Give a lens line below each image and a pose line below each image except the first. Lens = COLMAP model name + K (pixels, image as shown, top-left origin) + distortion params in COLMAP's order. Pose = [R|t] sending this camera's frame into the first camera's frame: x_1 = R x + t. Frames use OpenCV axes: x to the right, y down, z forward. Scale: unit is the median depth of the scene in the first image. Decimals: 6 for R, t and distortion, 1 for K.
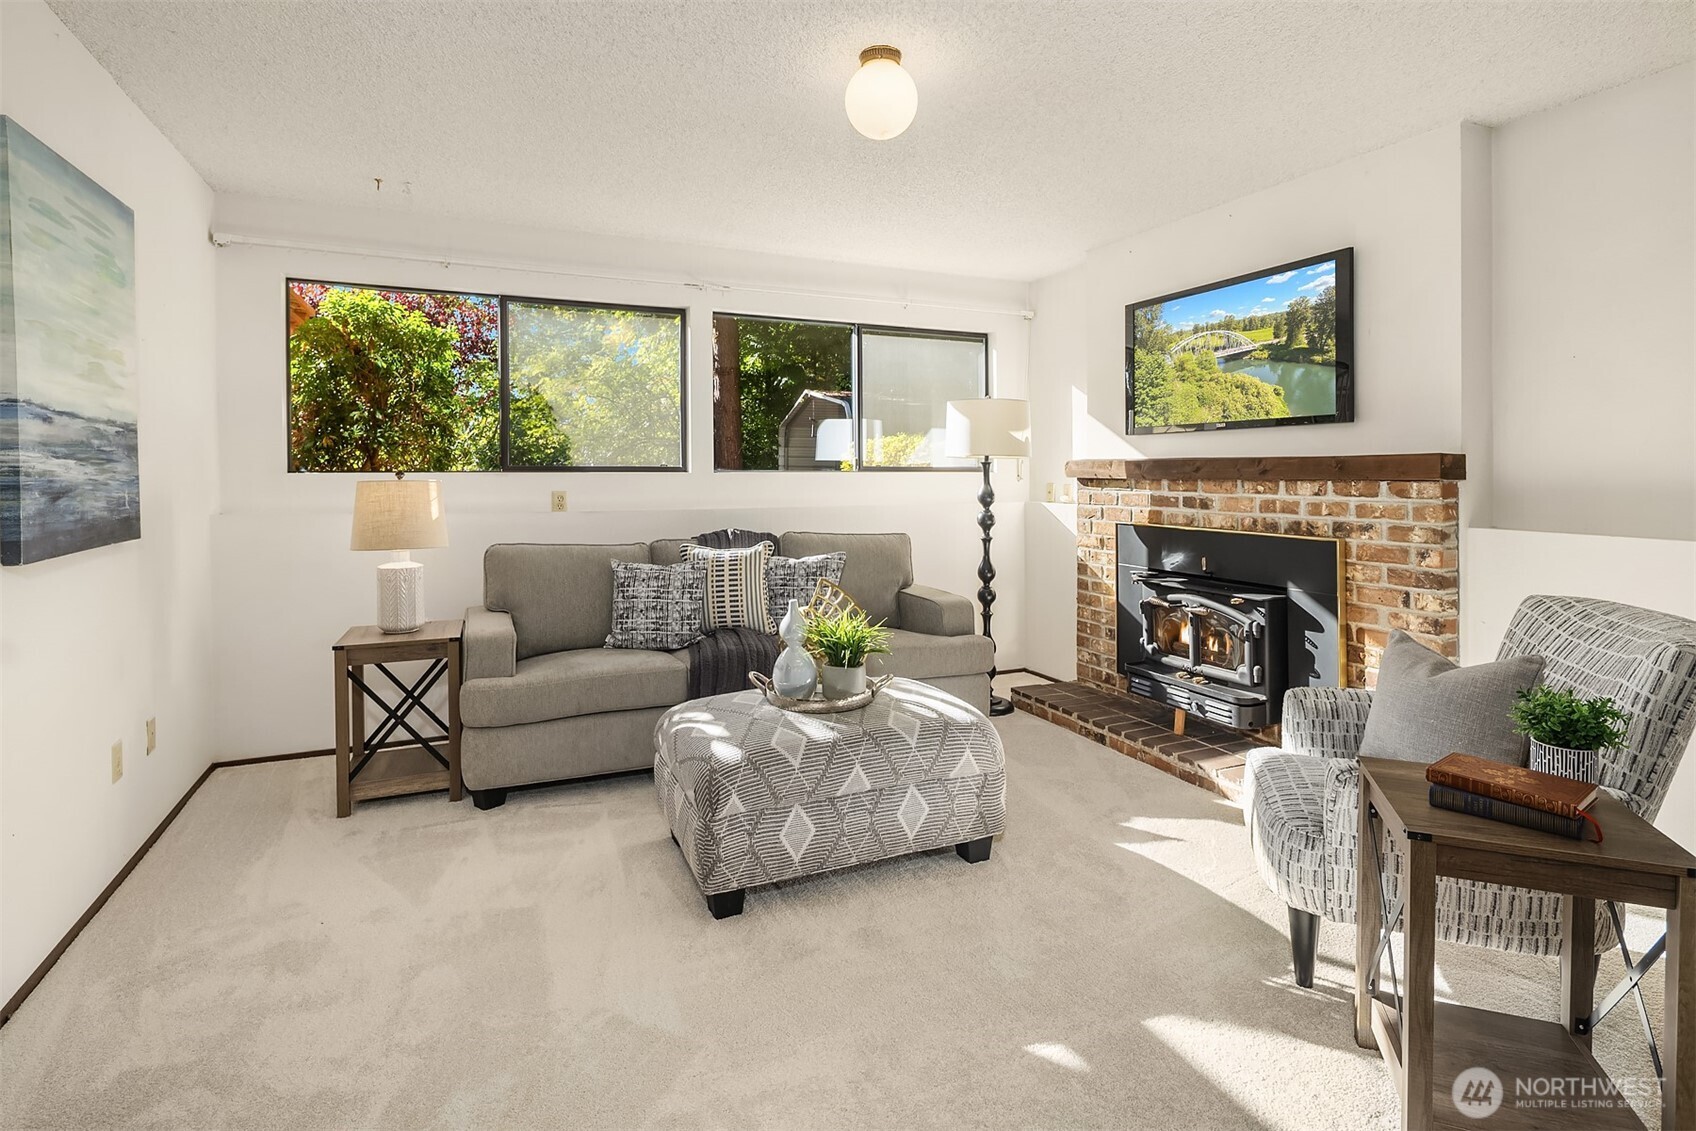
lens RADIAL K [[839.8, 0, 848.3], [0, 839.8, 492.1], [0, 0, 1]] dist [0.005719, -0.003519]
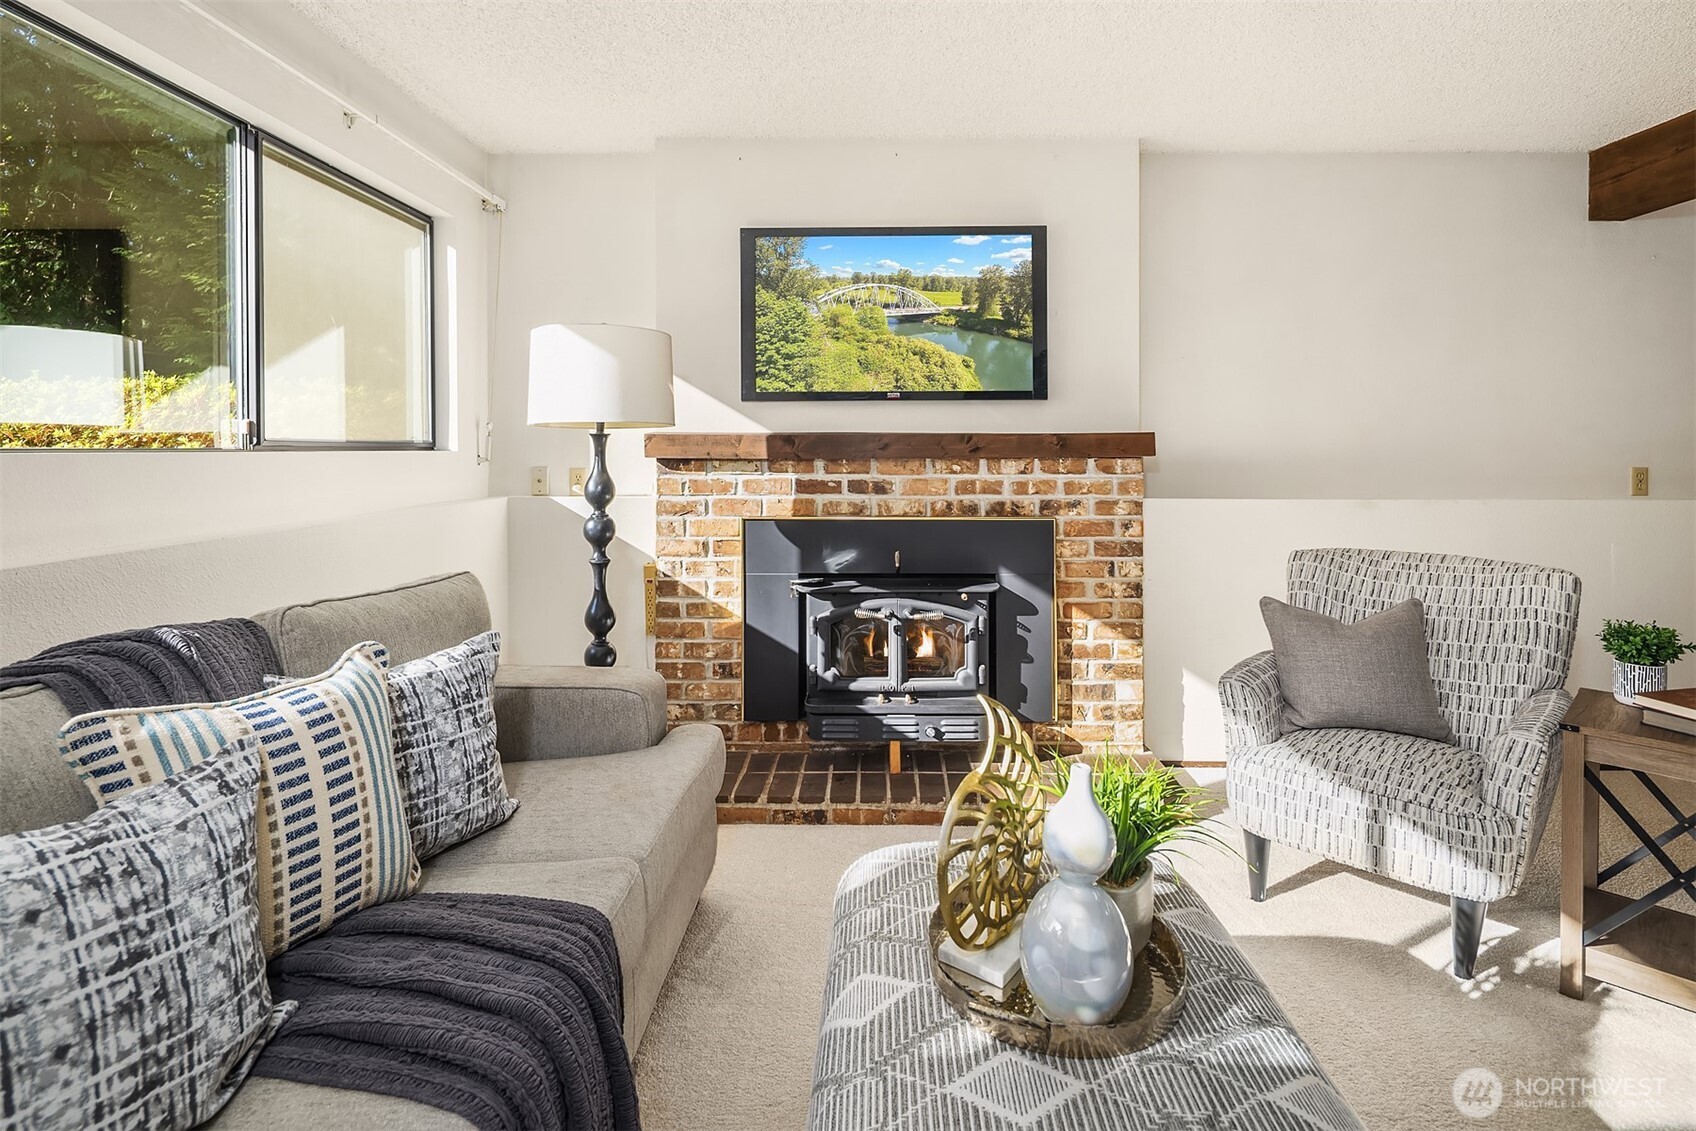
lens RADIAL K [[839.8, 0, 853.3], [0, 839.8, 454.6], [0, 0, 1]] dist [0.005719, -0.003519]
pose [[0.422658, -0.008496, 0.906249, -0.364753], [0.023506, 0.999722, -0.001590, -0.019455], [-0.905984, 0.021974, 0.422741, 0.700220]]
